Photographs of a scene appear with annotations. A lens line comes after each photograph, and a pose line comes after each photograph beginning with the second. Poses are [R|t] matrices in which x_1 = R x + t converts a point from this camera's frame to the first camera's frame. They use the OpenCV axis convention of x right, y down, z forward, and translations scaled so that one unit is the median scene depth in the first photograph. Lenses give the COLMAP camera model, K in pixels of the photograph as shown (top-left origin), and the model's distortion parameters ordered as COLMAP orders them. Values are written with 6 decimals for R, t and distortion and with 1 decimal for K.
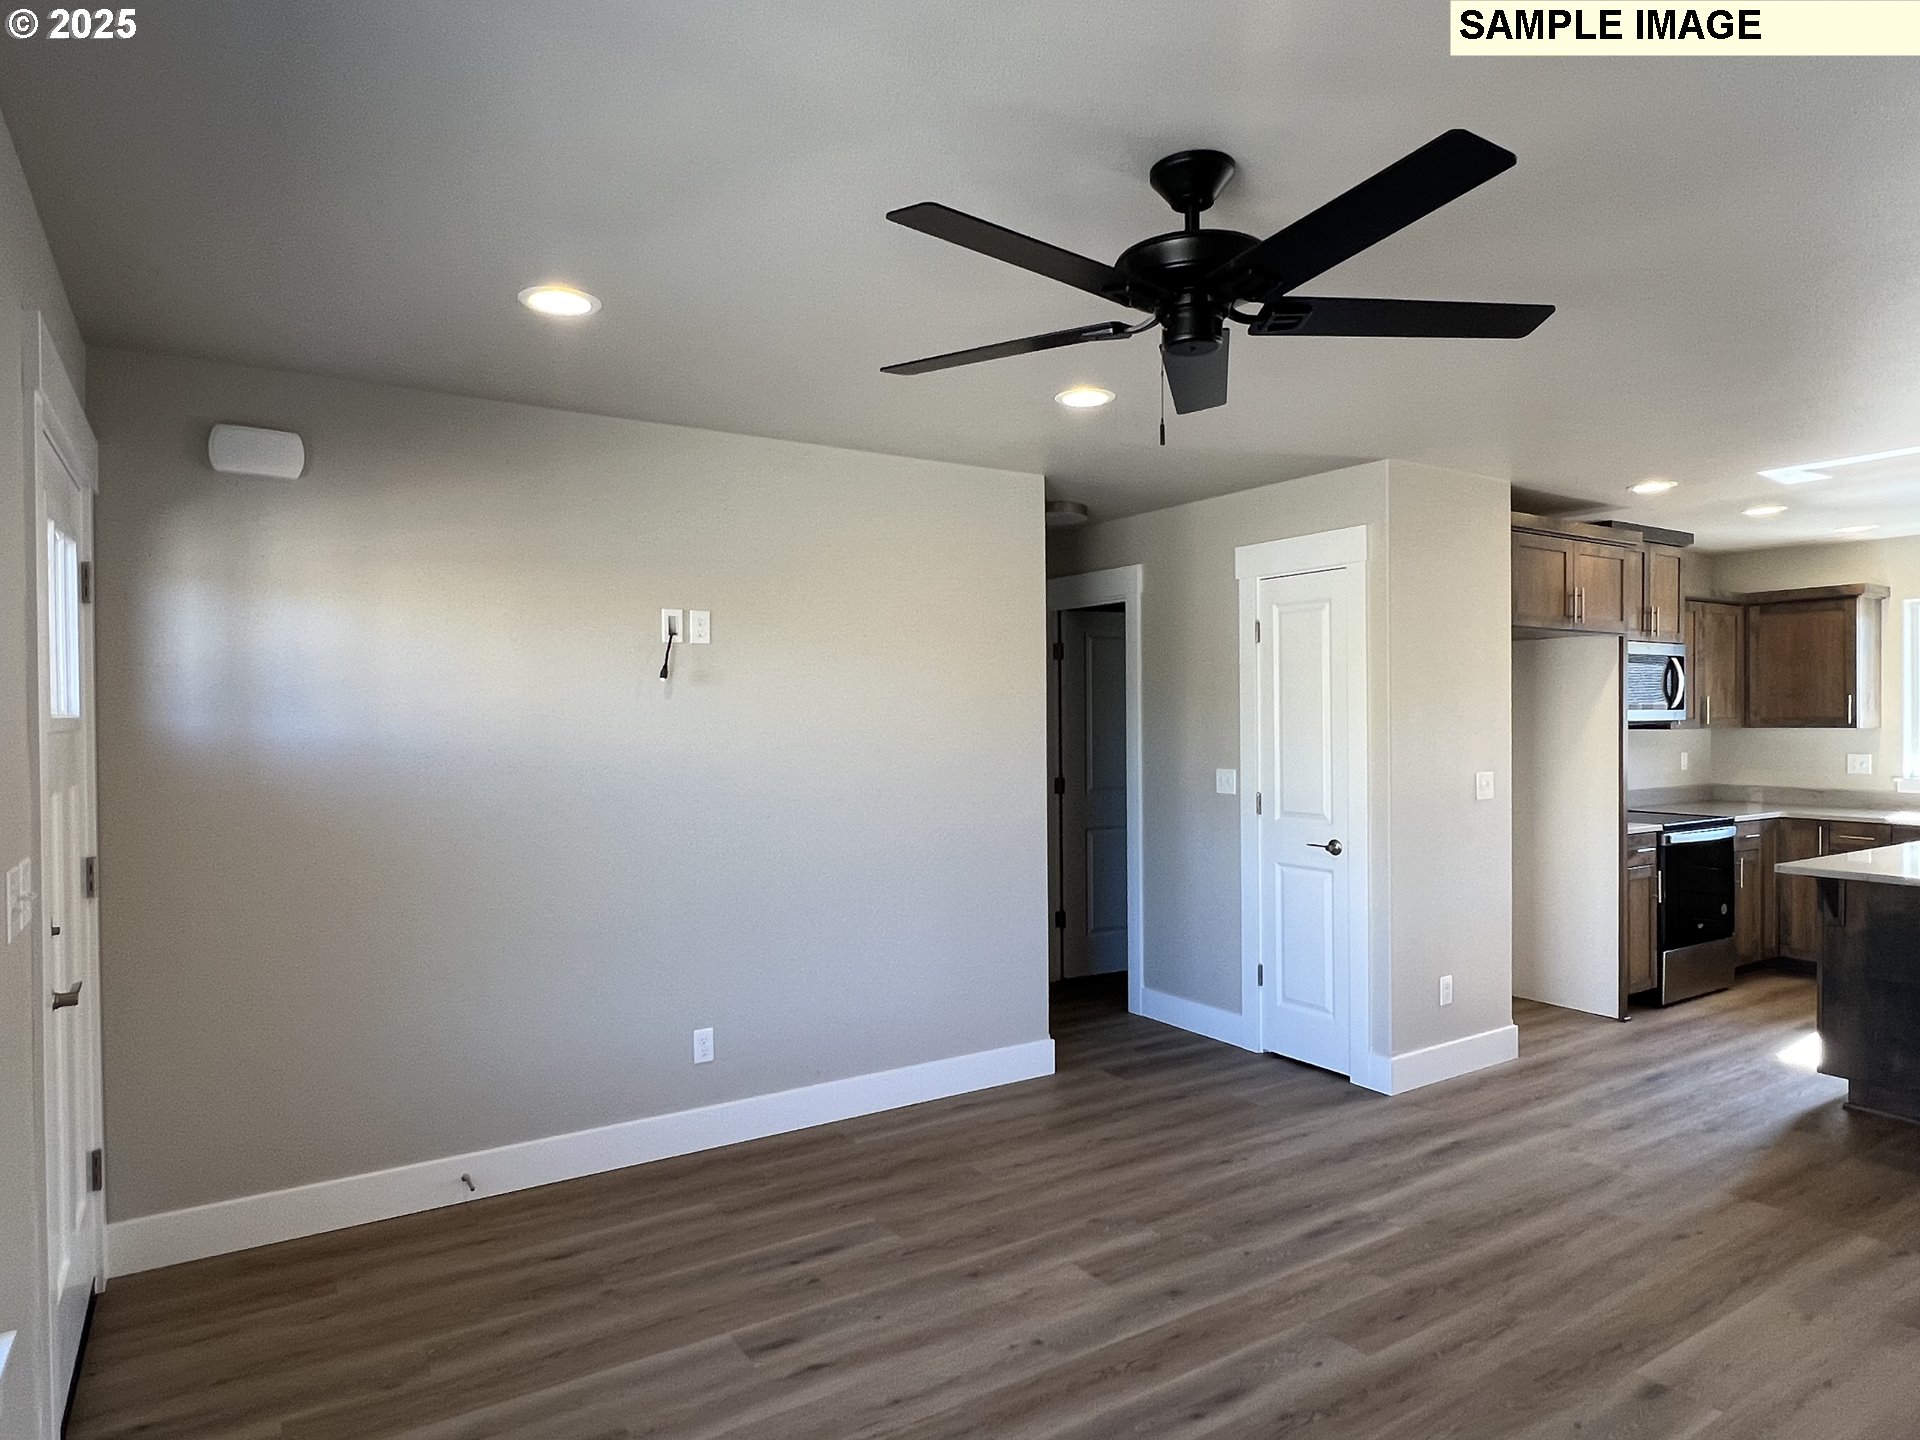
lens RADIAL K [[1147.3, 0, 952.9], [0, 1147.3, 725.4], [0, 0, 1]] dist [-0.001181, -0.001116]
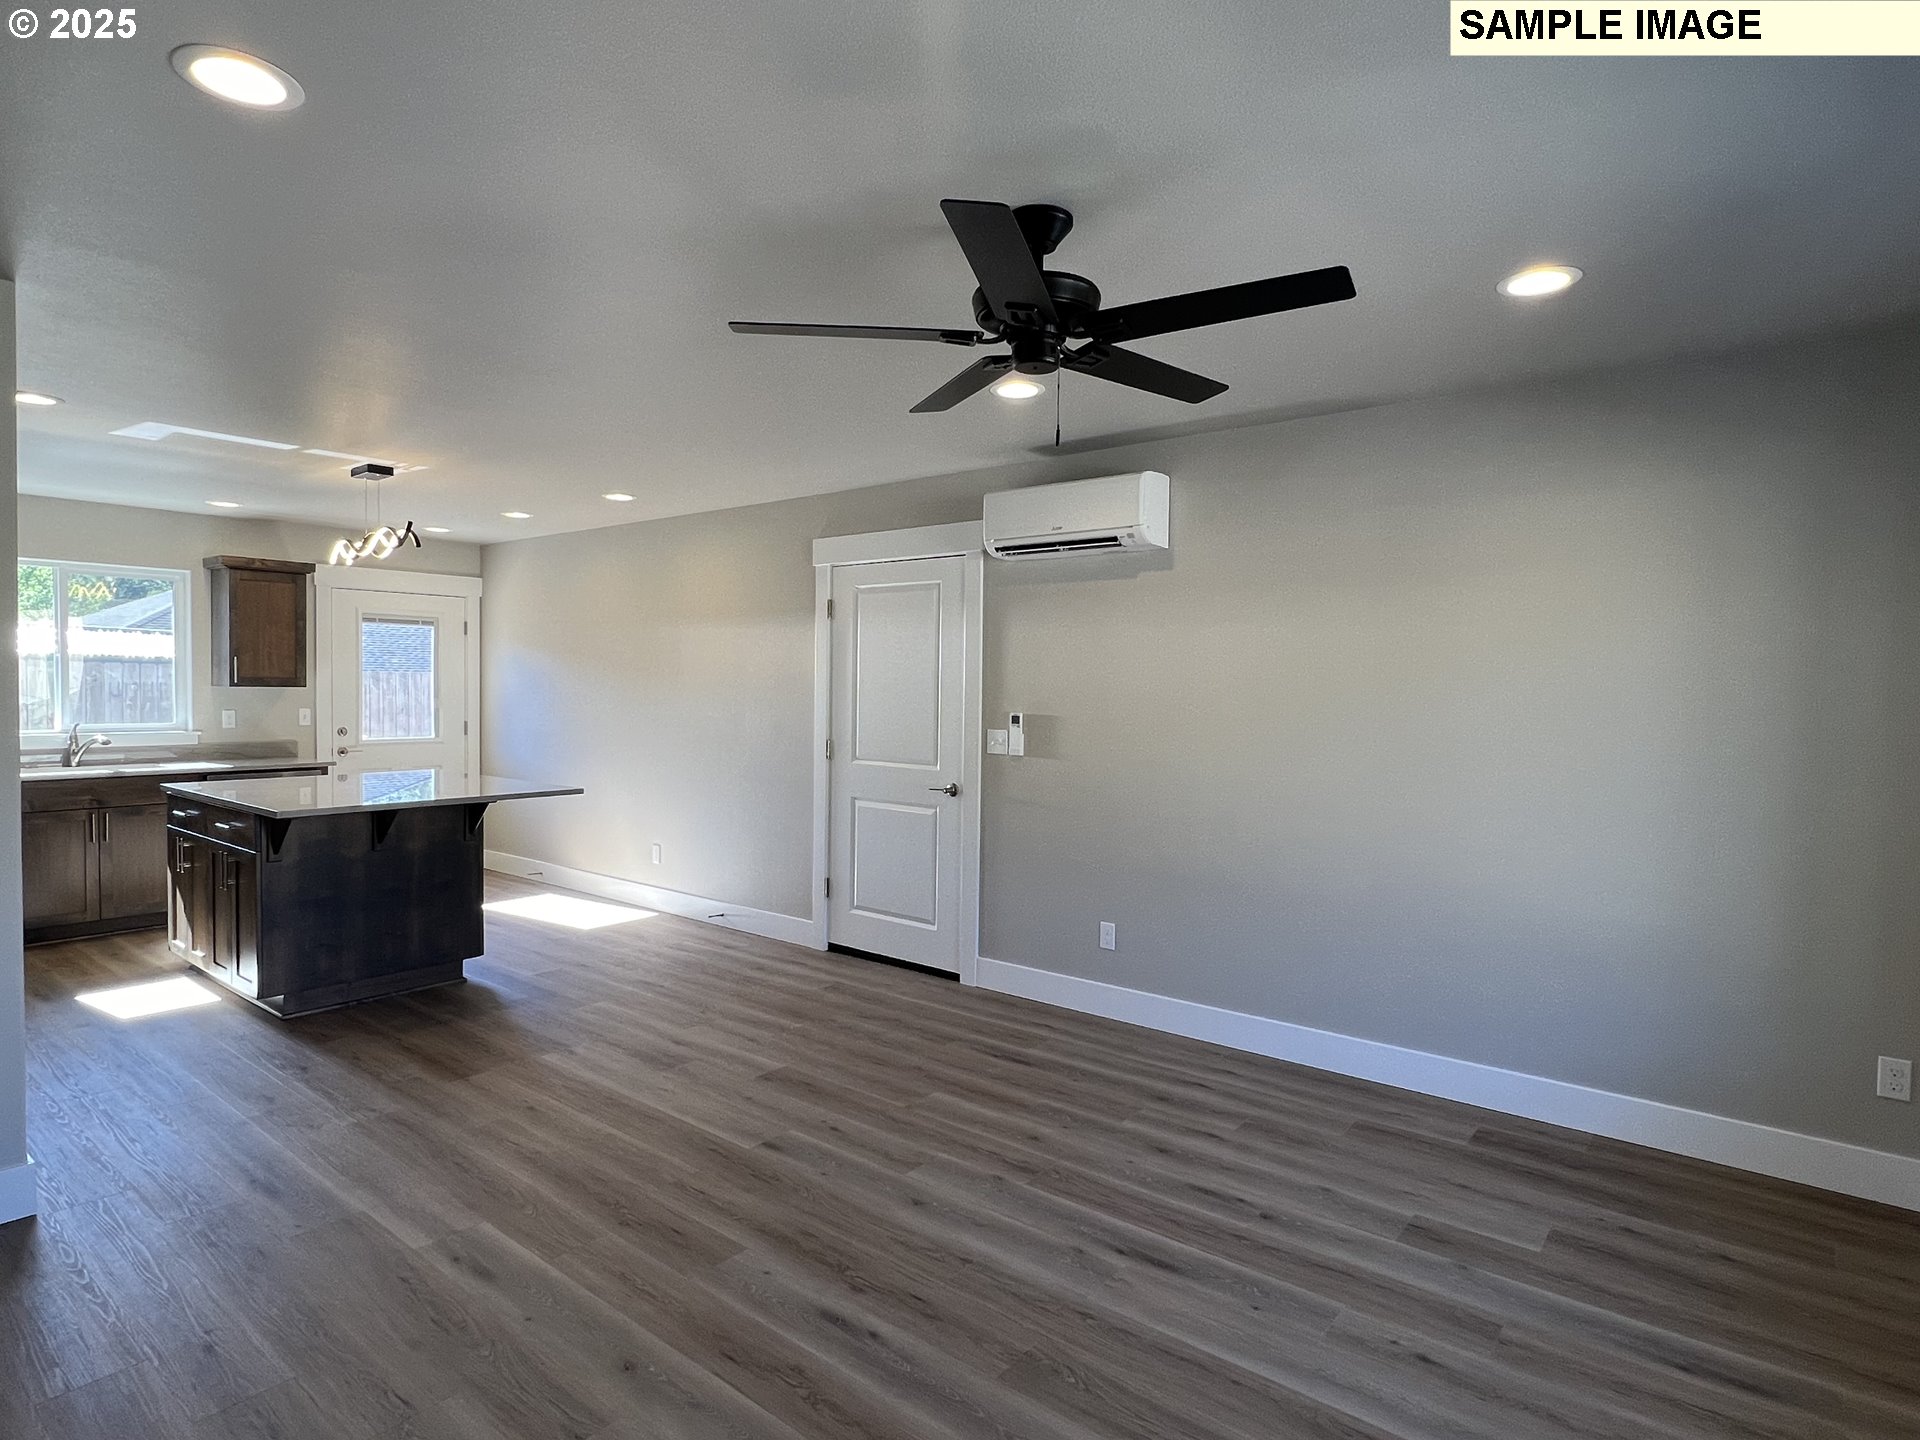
lens RADIAL K [[1045.1, 0, 950.3], [0, 1045.1, 719.7], [0, 0, 1]] dist [-0.001878, -0.000419]
pose [[-0.318067, -0.028136, 0.947651, -0.344077], [0.001966, 0.999538, 0.030336, 0.007194], [-0.948066, 0.011512, -0.317865, 0.612239]]
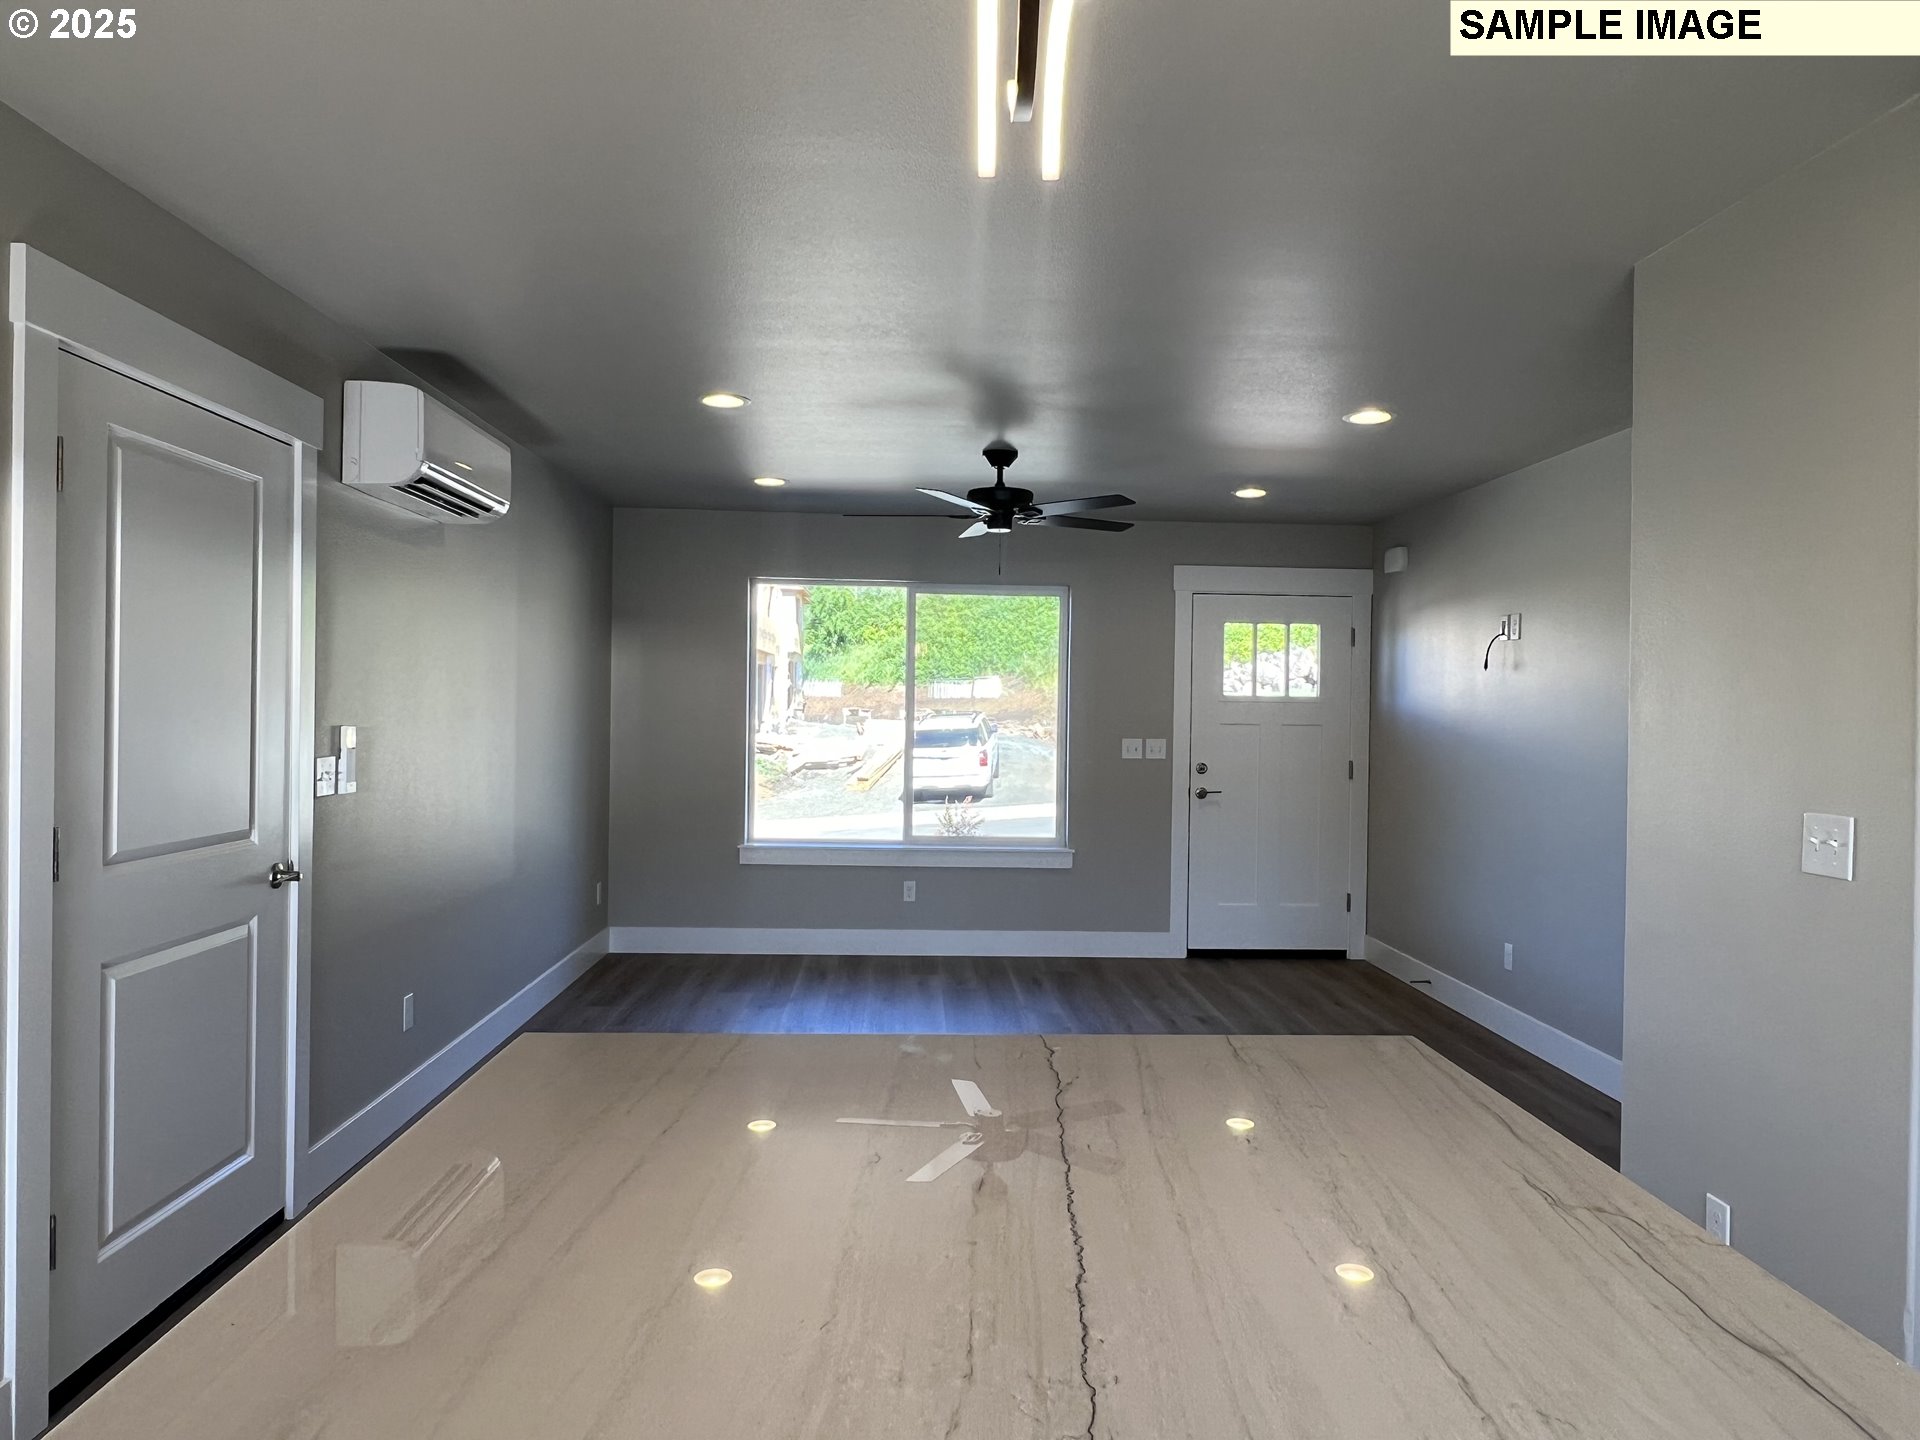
lens RADIAL K [[1232.0, 0, 954.3], [0, 1232.0, 722.2], [0, 0, 1]] dist [0.000705, -0.003073]
pose [[-0.505395, 0.010635, -0.862823, 1.013688], [-0.016596, 0.999619, 0.022042, 0.000698], [0.862729, 0.025460, -0.505026, 0.926357]]
